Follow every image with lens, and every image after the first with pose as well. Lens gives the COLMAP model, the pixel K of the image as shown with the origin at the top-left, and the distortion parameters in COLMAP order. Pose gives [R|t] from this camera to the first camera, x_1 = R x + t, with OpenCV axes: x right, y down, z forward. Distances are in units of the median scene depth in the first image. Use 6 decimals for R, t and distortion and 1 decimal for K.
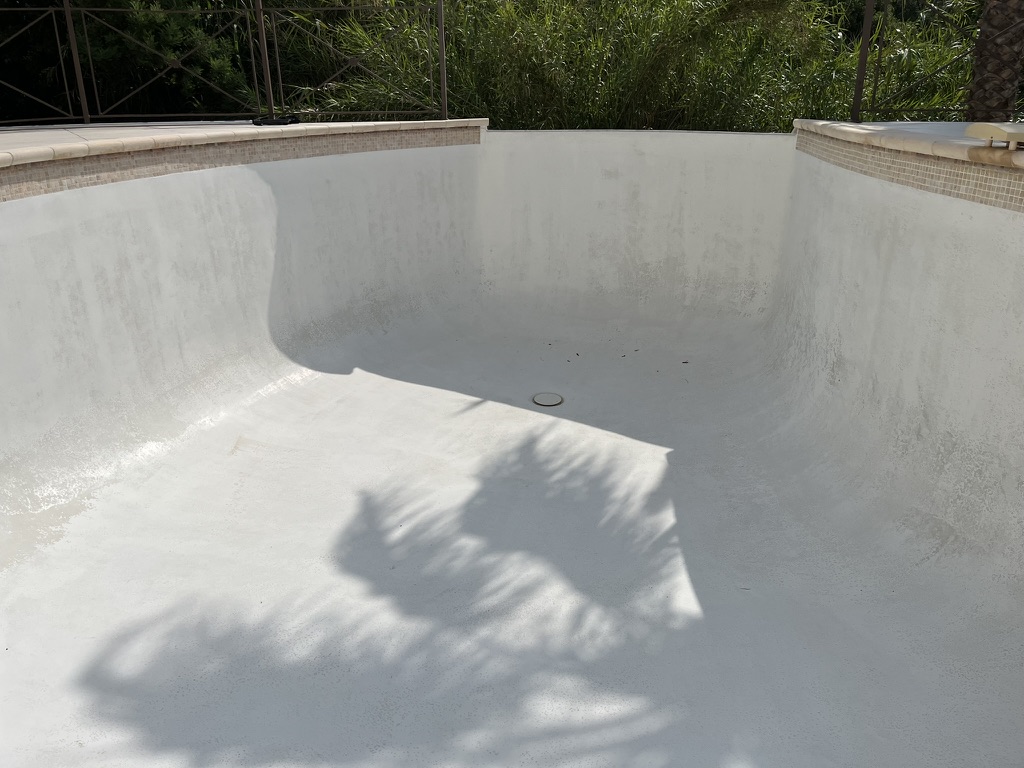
lens RADIAL K [[766.4, 0, 508.6], [0, 766.4, 381.3], [0, 0, 1]] dist [-0.004518, -0.011693]
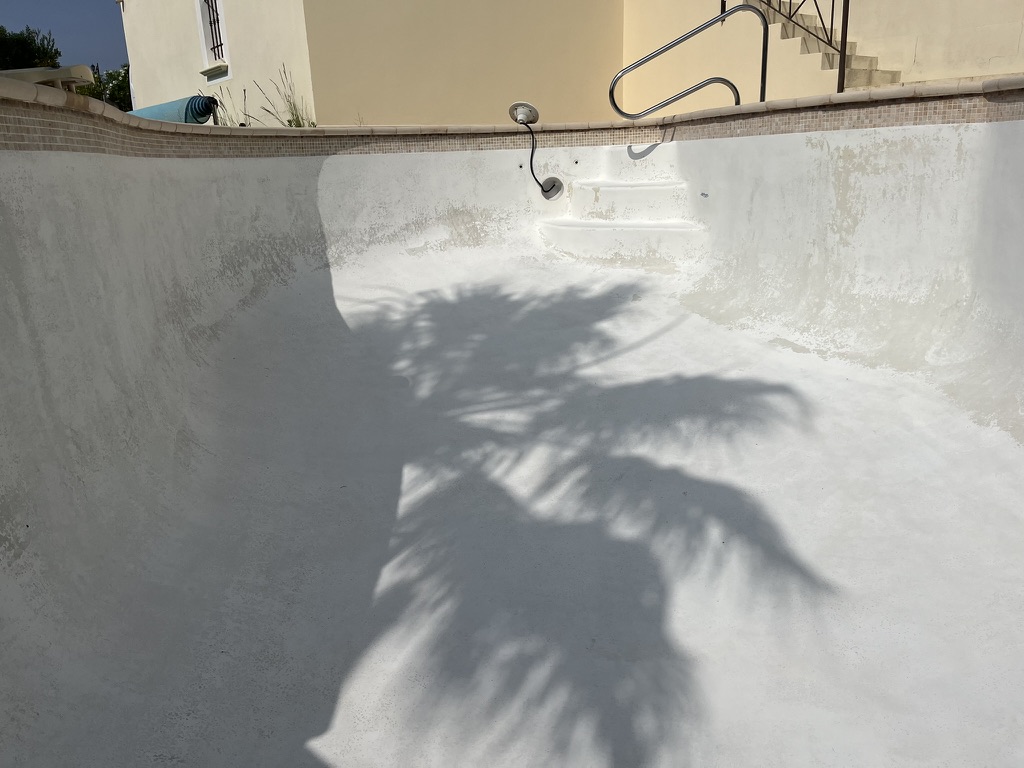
lens RADIAL K [[766.4, 0, 511.3], [0, 766.4, 385.0], [0, 0, 1]] dist [-0.004518, -0.011693]
pose [[-0.991712, 0.095449, -0.086005, 0.150083], [0.025790, 0.803661, 0.594528, -0.487623], [0.125866, 0.587383, -0.799462, 1.716362]]
